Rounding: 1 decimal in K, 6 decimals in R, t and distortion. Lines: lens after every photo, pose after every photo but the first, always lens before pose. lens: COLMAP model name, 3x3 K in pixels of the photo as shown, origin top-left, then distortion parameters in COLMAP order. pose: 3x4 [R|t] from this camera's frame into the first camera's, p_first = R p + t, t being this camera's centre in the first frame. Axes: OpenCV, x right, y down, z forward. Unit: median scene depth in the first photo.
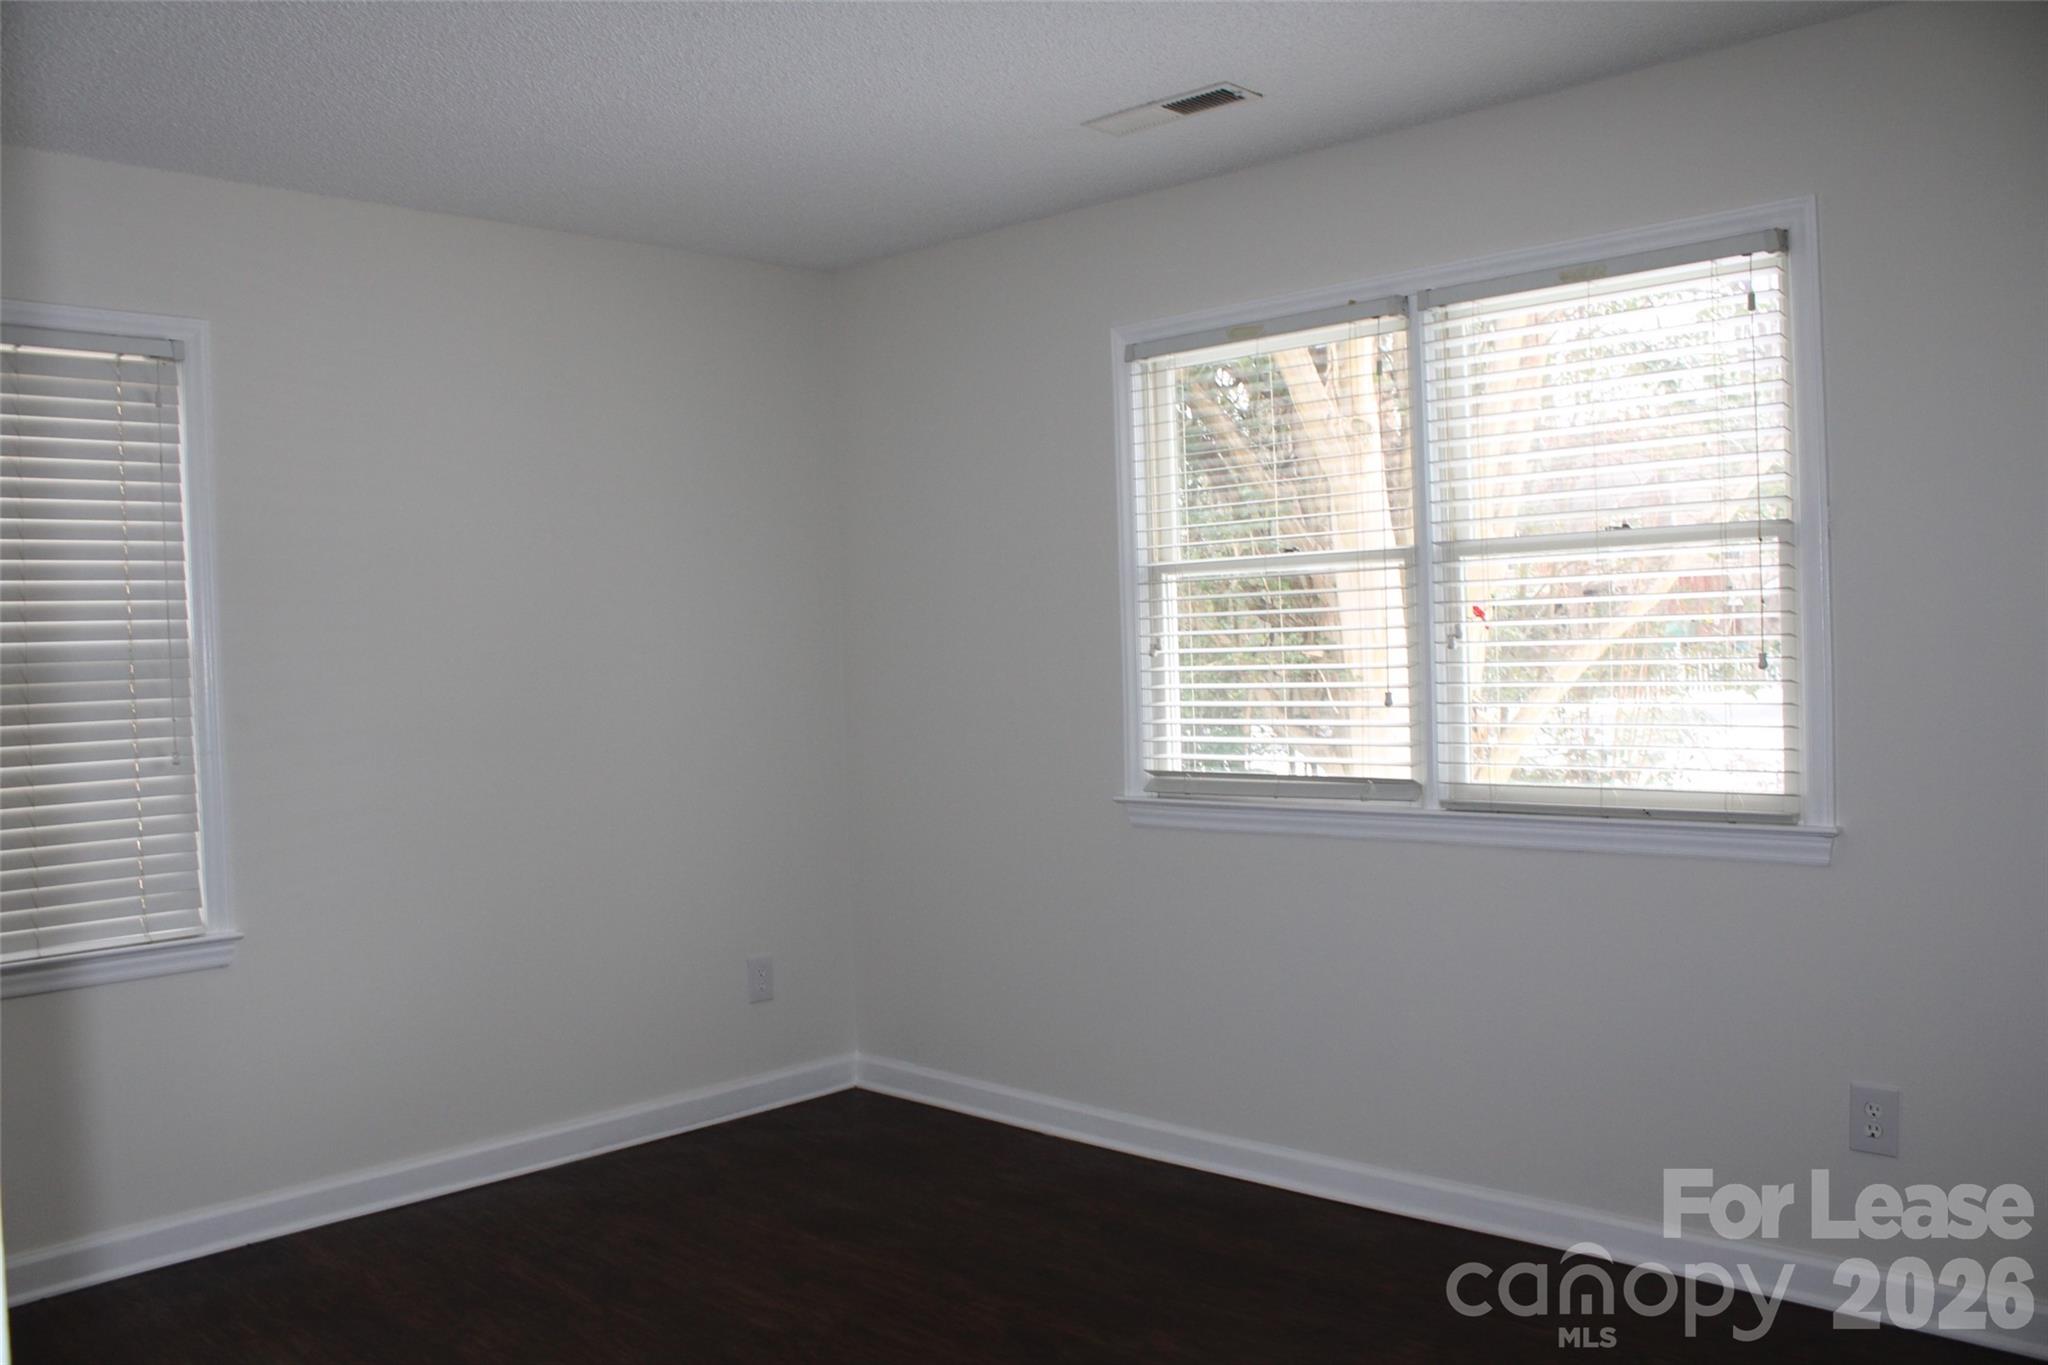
lens RADIAL K [[1703.6, 0, 1033.1], [0, 1703.6, 688.4], [0, 0, 1]] dist [-0.160042, 0.121341]
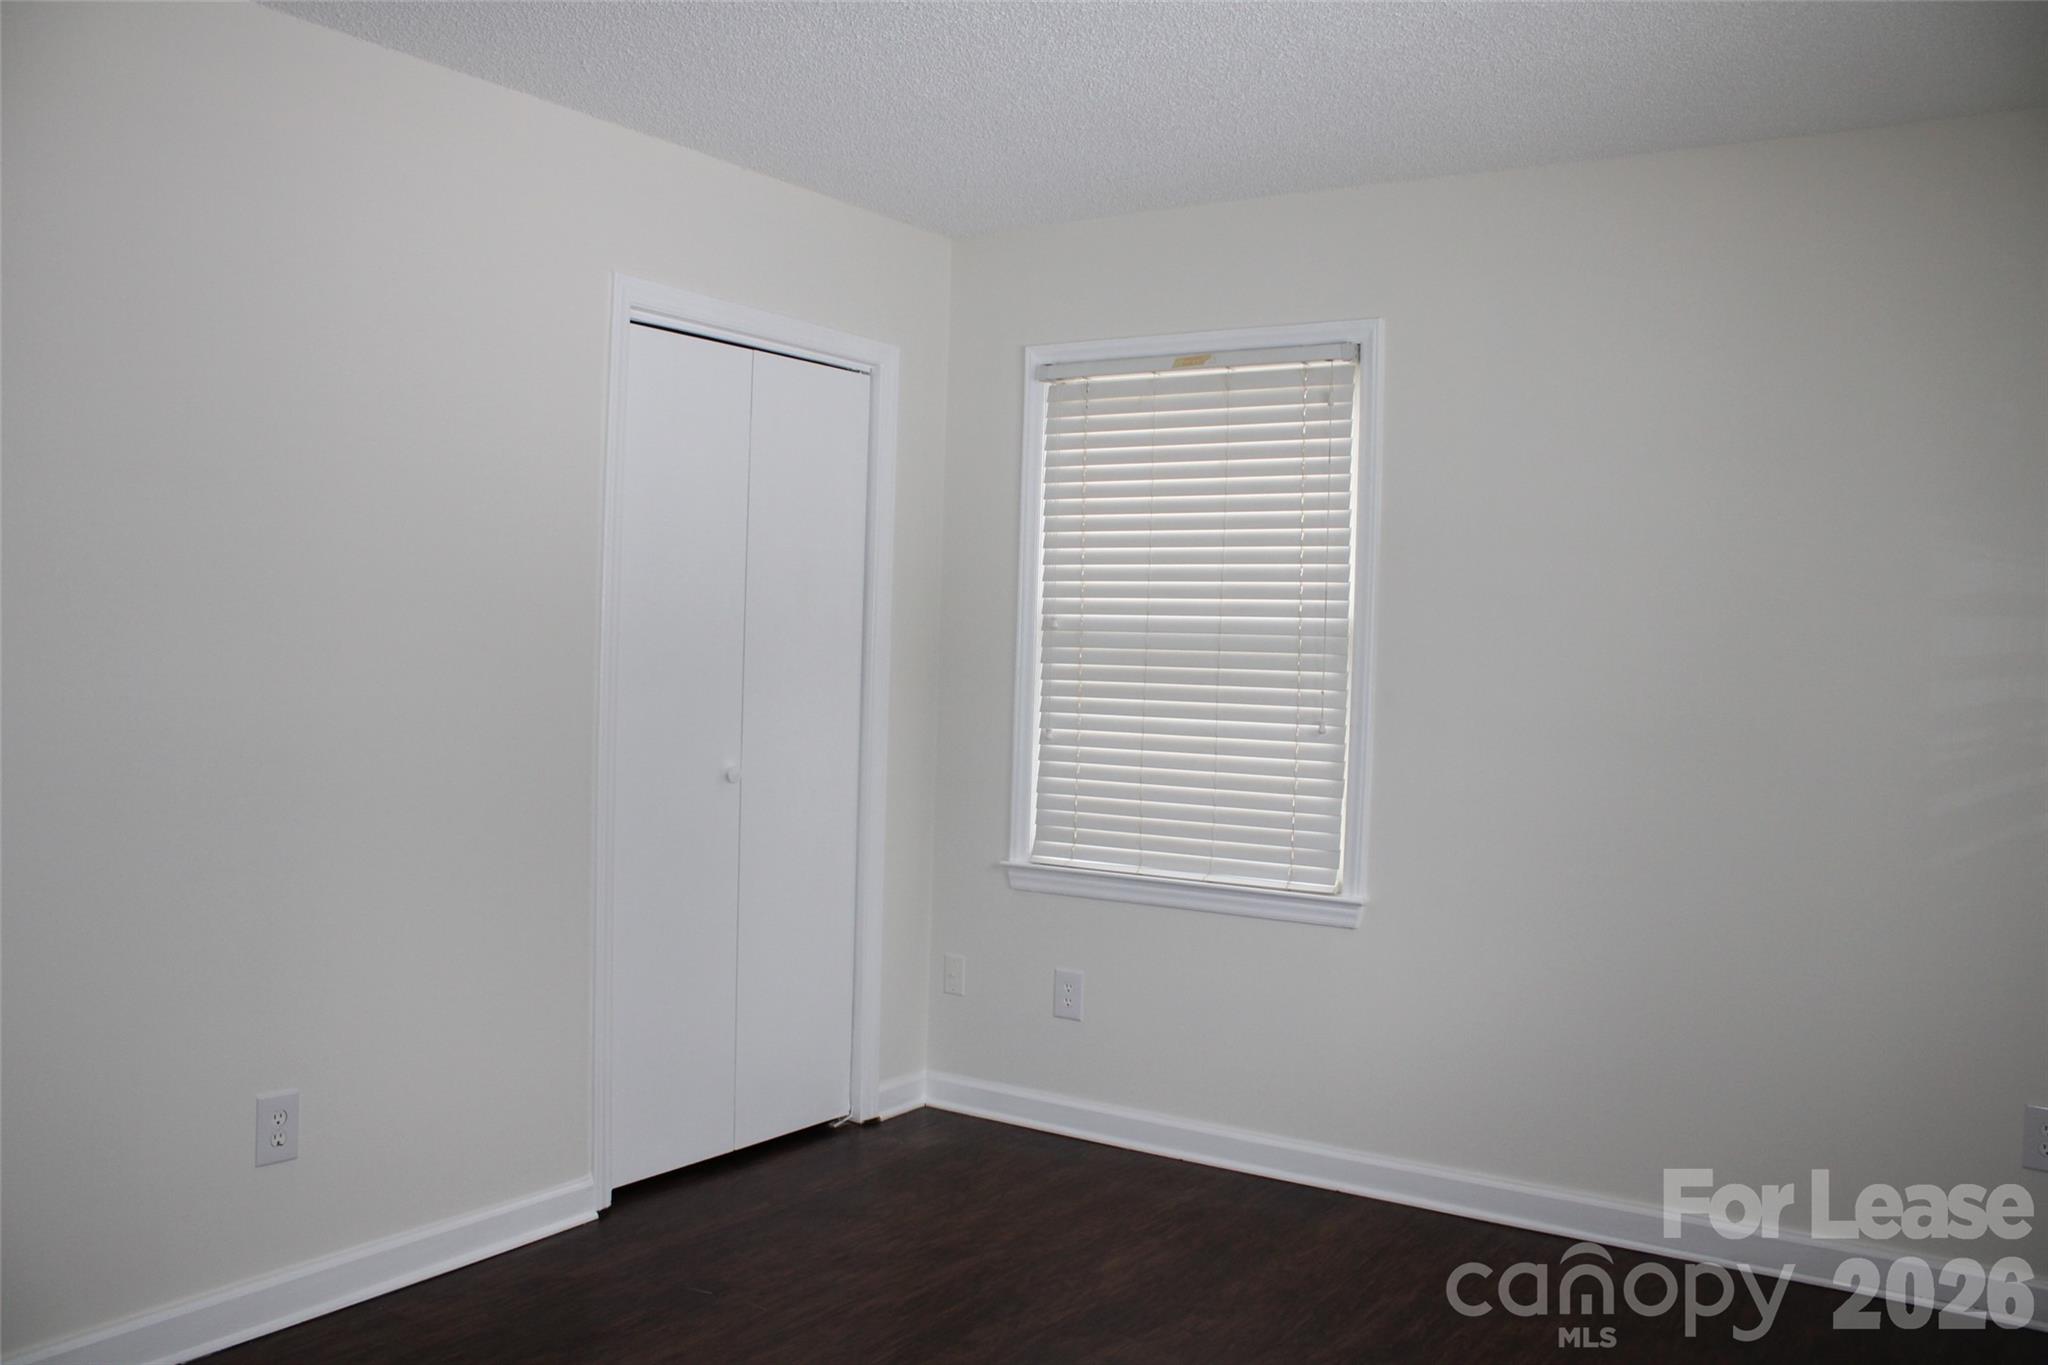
lens RADIAL K [[1703.6, 0, 1033.1], [0, 1703.6, 688.4], [0, 0, 1]] dist [-0.160042, 0.121341]
pose [[0.163709, 0.053134, -0.985077, 0.553633], [-0.056908, 0.997394, 0.044341, -0.022322], [0.984866, 0.048799, 0.166306, 0.628214]]
